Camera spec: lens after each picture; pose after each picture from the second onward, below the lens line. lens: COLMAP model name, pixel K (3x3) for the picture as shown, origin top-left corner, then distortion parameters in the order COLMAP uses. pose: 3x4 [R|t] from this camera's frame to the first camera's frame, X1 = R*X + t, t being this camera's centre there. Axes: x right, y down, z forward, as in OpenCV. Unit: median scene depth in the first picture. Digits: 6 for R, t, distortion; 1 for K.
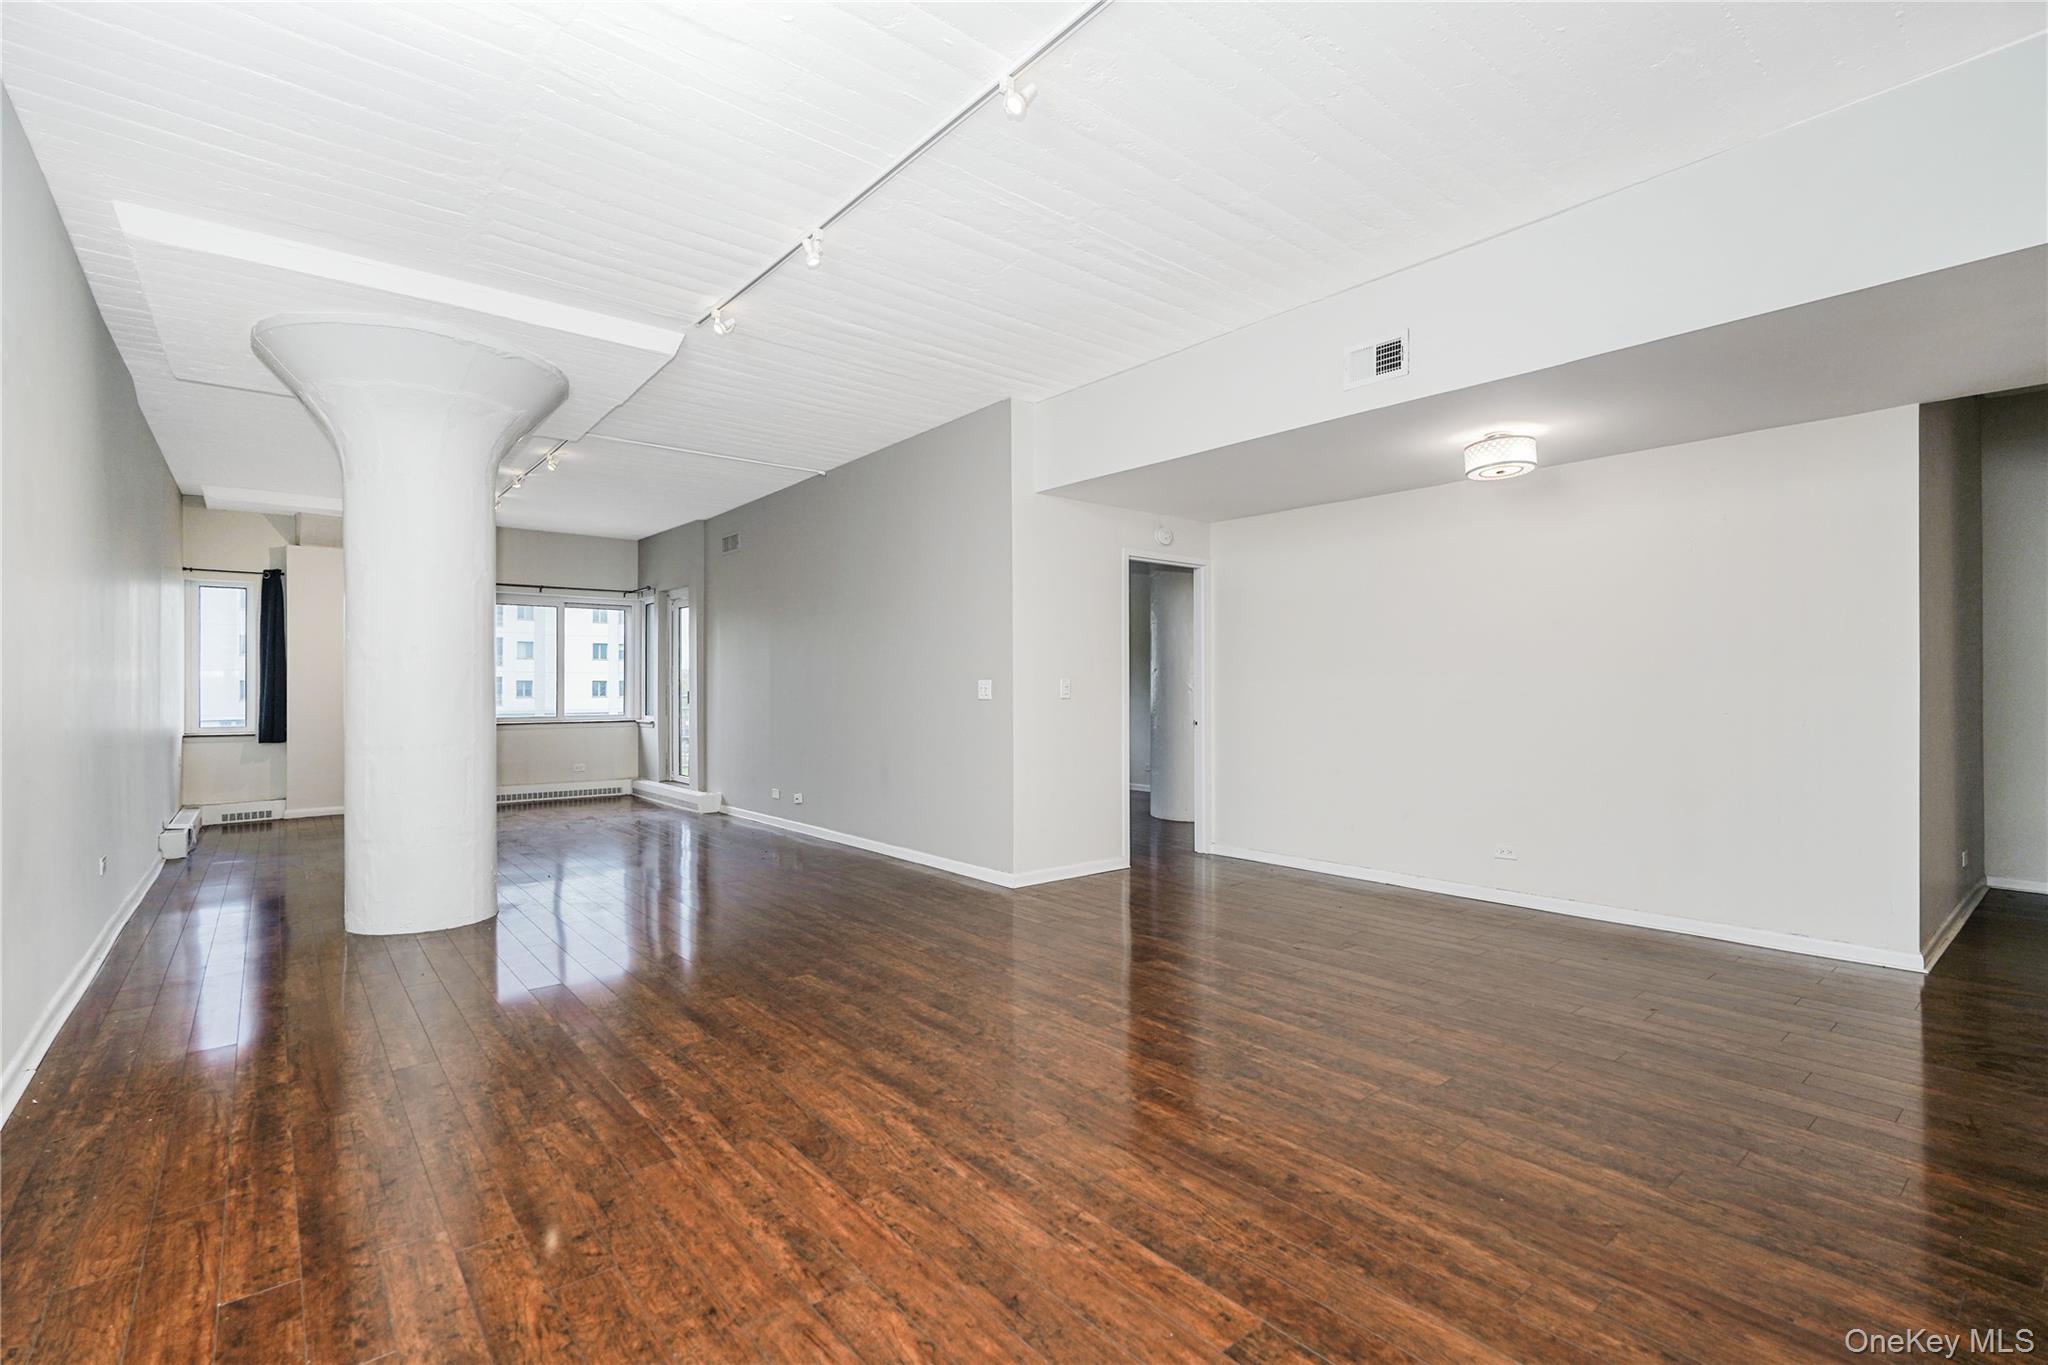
lens RADIAL K [[920.6, 0, 1044.1], [0, 920.6, 672.7], [0, 0, 1]] dist [-0.007703, 0.005118]
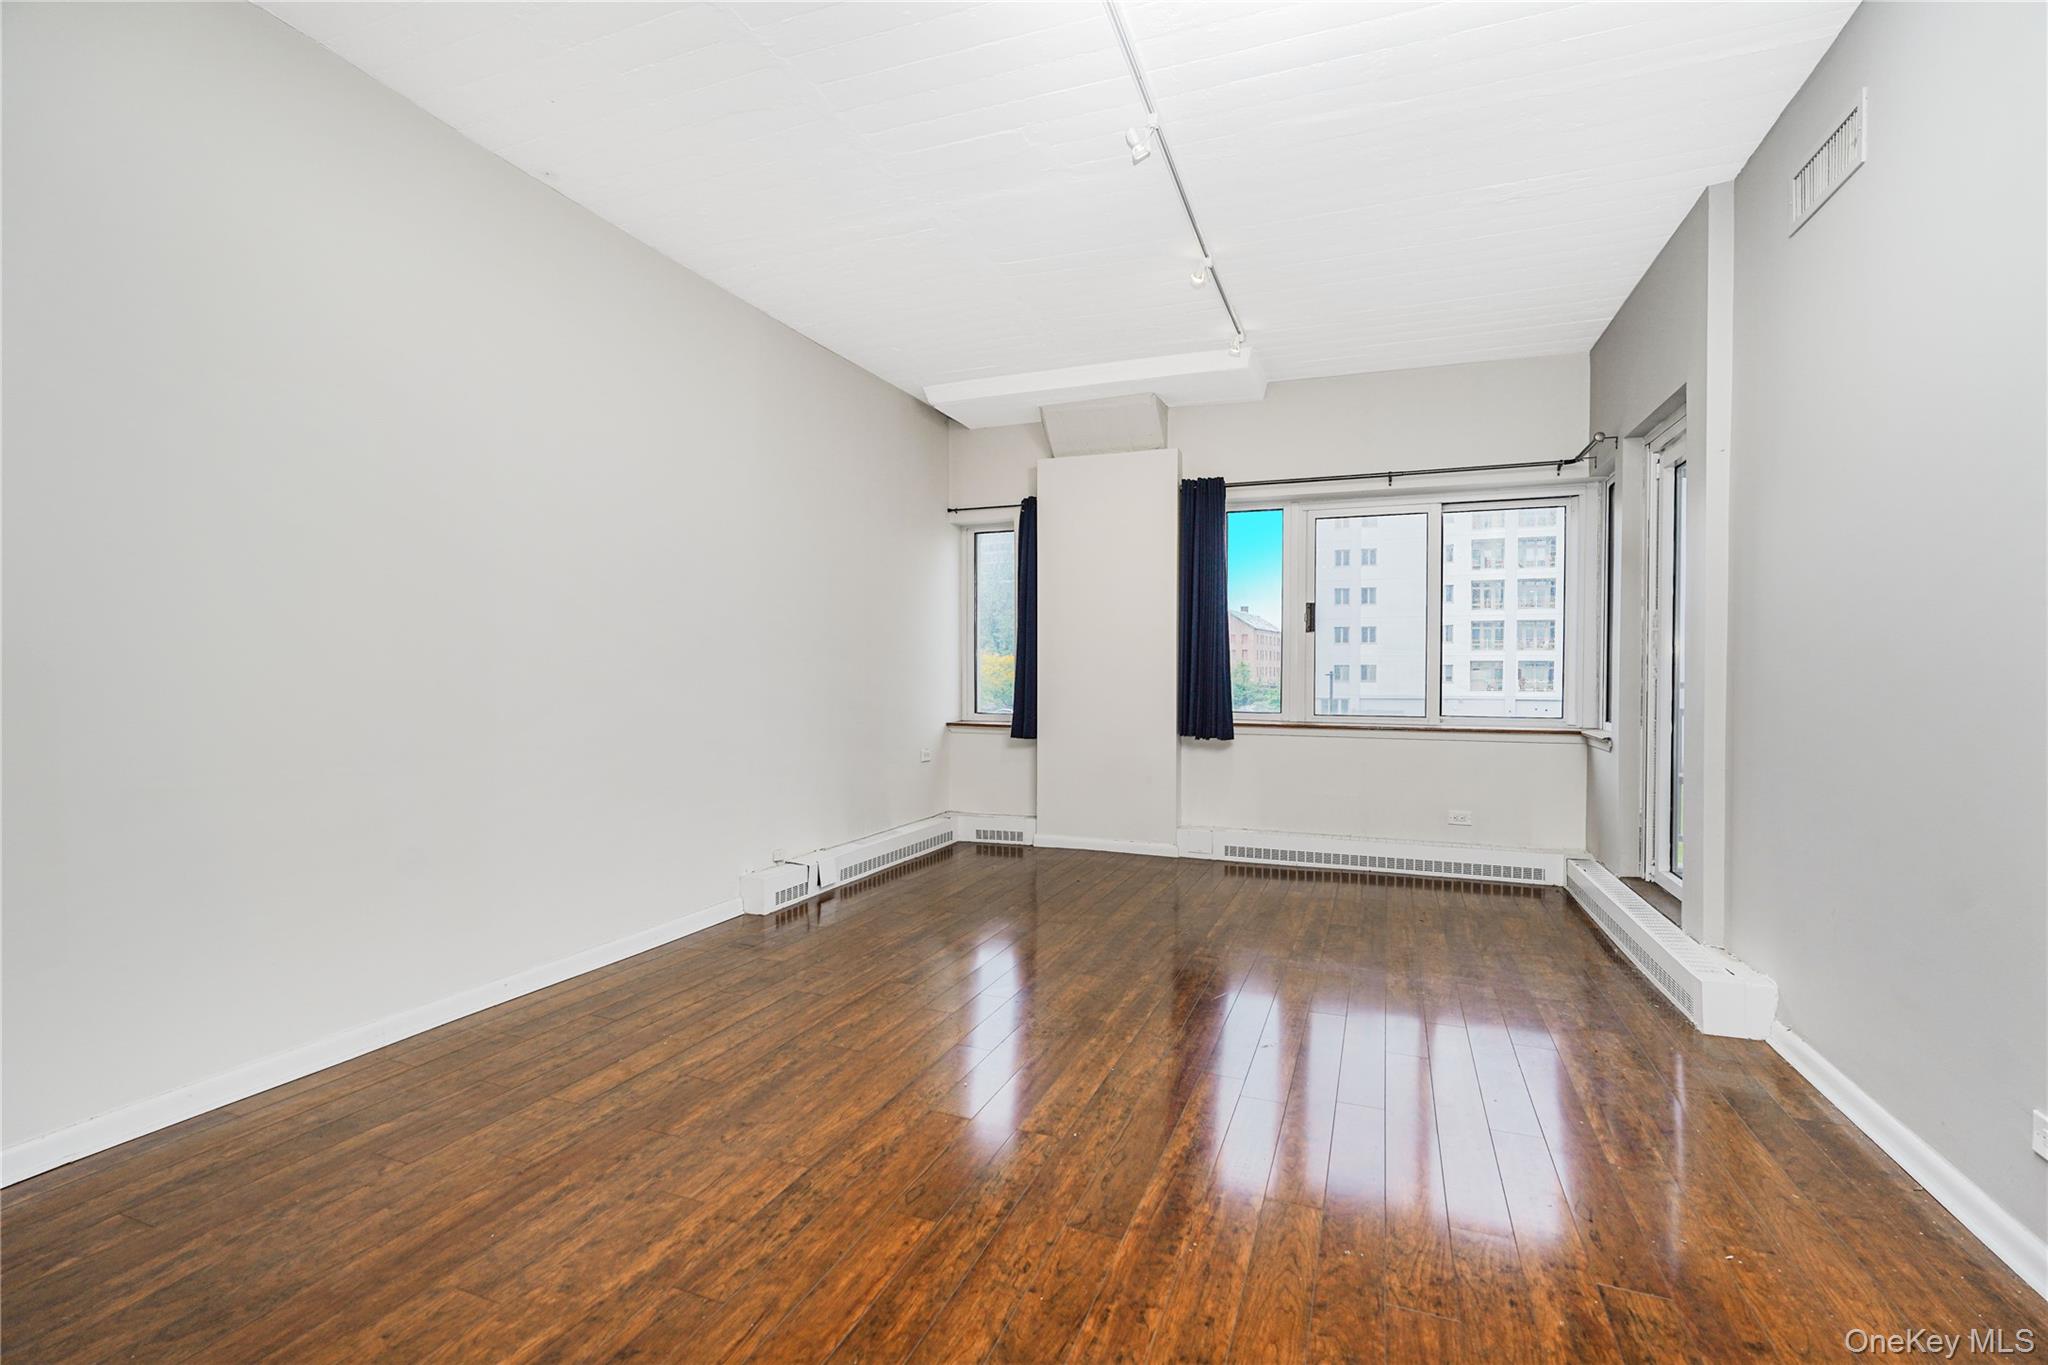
lens RADIAL K [[920.6, 0, 1032.4], [0, 920.6, 680.1], [0, 0, 1]] dist [-0.007703, 0.005118]
pose [[0.486416, 0.012090, -0.873643, -0.476113], [0.009141, 0.999779, 0.018924, 0.039036], [0.873679, -0.017191, 0.486199, 1.481762]]
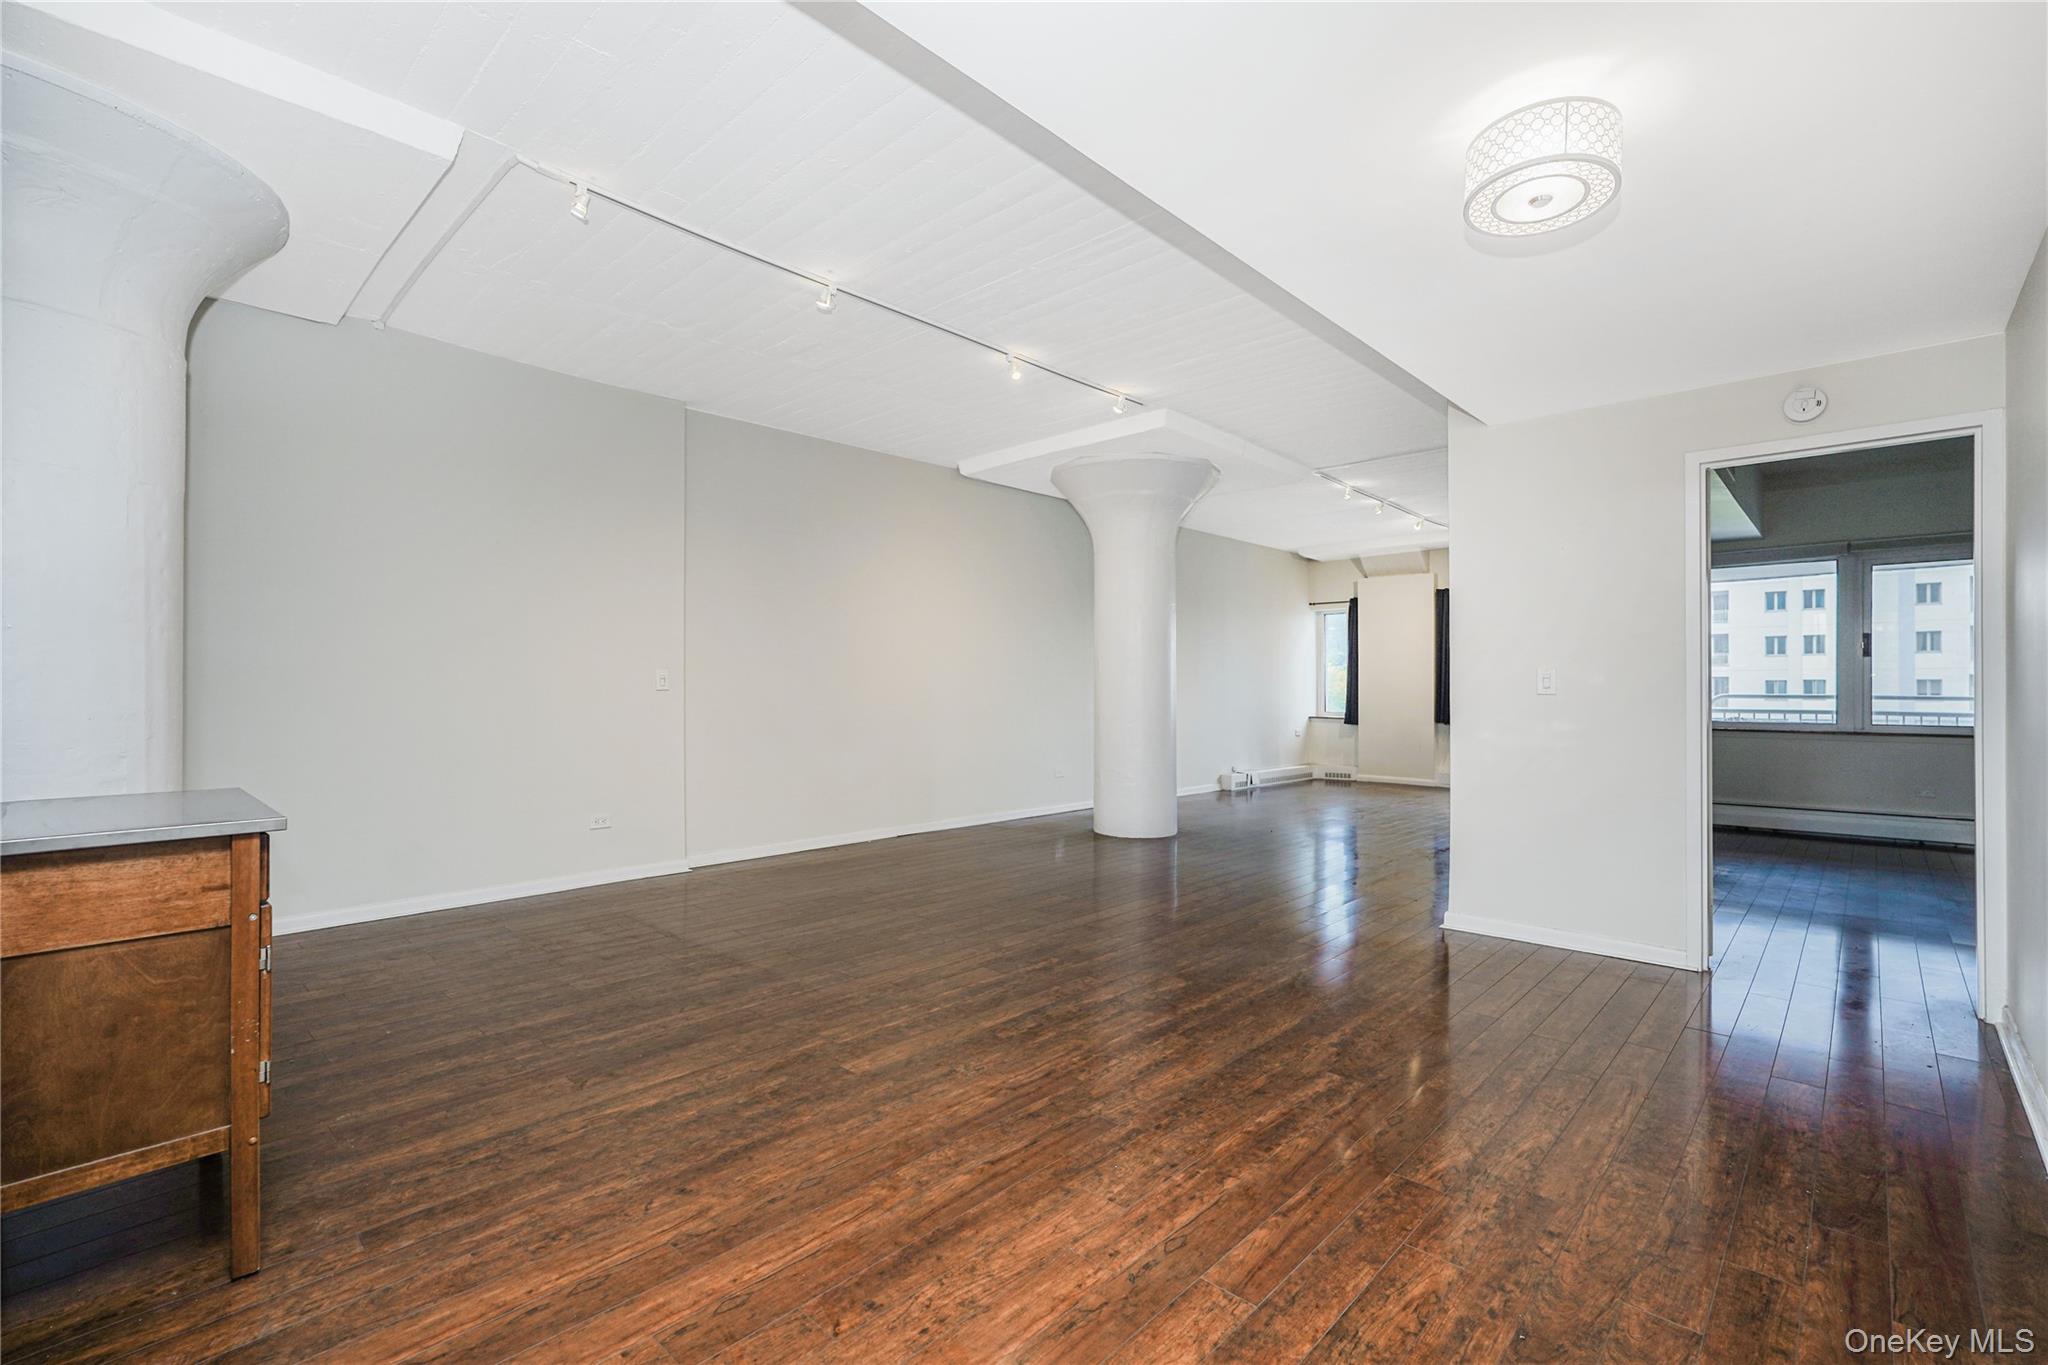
lens RADIAL K [[920.6, 0, 1012.6], [0, 920.6, 686.0], [0, 0, 1]] dist [-0.007703, 0.005118]
pose [[0.103527, -0.001012, -0.994626, 1.071235], [0.015139, 0.999885, 0.000559, 0.022705], [0.994511, -0.015115, 0.103530, 0.798393]]
